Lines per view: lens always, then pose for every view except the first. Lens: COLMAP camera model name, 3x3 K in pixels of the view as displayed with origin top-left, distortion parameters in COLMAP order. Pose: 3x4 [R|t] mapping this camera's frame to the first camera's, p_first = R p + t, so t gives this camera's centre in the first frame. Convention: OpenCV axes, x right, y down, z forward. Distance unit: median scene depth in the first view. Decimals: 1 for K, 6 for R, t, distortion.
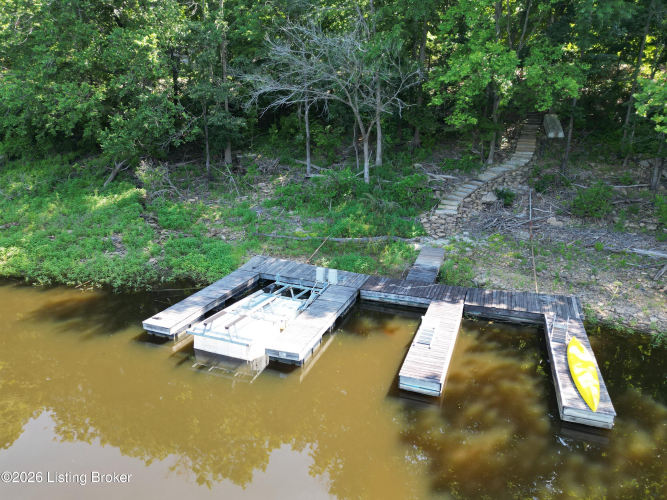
lens RADIAL K [[461.1, 0, 333.5], [0, 461.1, 250.0], [0, 0, 1]] dist [0.076261, -0.085529]
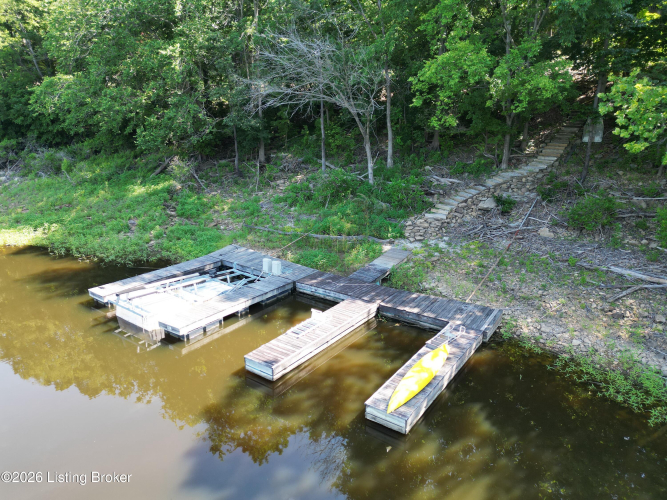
lens RADIAL K [[461.1, 0, 333.5], [0, 461.1, 250.0], [0, 0, 1]] dist [0.076261, -0.085529]
pose [[0.966186, 0.074543, -0.246838, 0.318542], [-0.076060, 0.997097, 0.003396, 0.002615], [0.246374, 0.015493, 0.969051, 0.004796]]
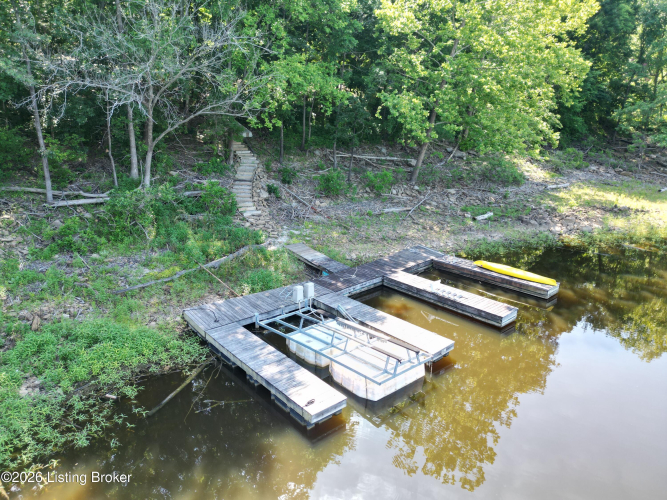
lens RADIAL K [[461.1, 0, 333.5], [0, 461.1, 250.0], [0, 0, 1]] dist [0.076261, -0.085529]
pose [[0.469830, -0.257098, 0.844488, -0.630771], [0.249499, 0.956318, 0.152335, -0.128727], [-0.846765, 0.139128, 0.513452, 0.379111]]
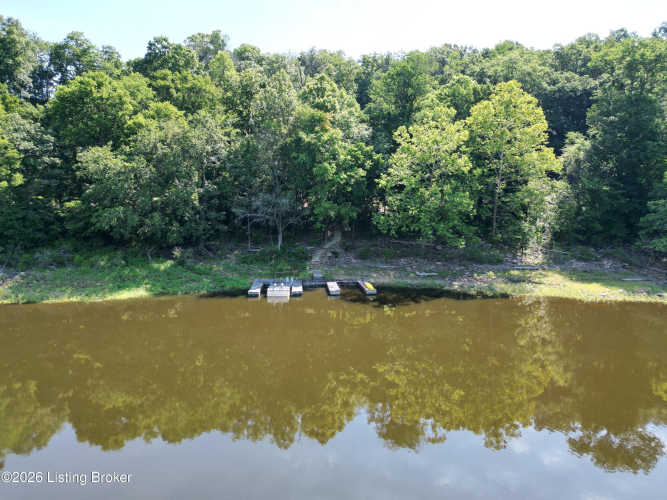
lens RADIAL K [[461.1, 0, 333.5], [0, 461.1, 250.0], [0, 0, 1]] dist [0.076261, -0.085529]
pose [[0.900858, -0.047316, 0.431528, -0.848388], [0.128563, 0.978530, -0.161094, 0.316033], [-0.414640, 0.200601, 0.887599, -1.445568]]
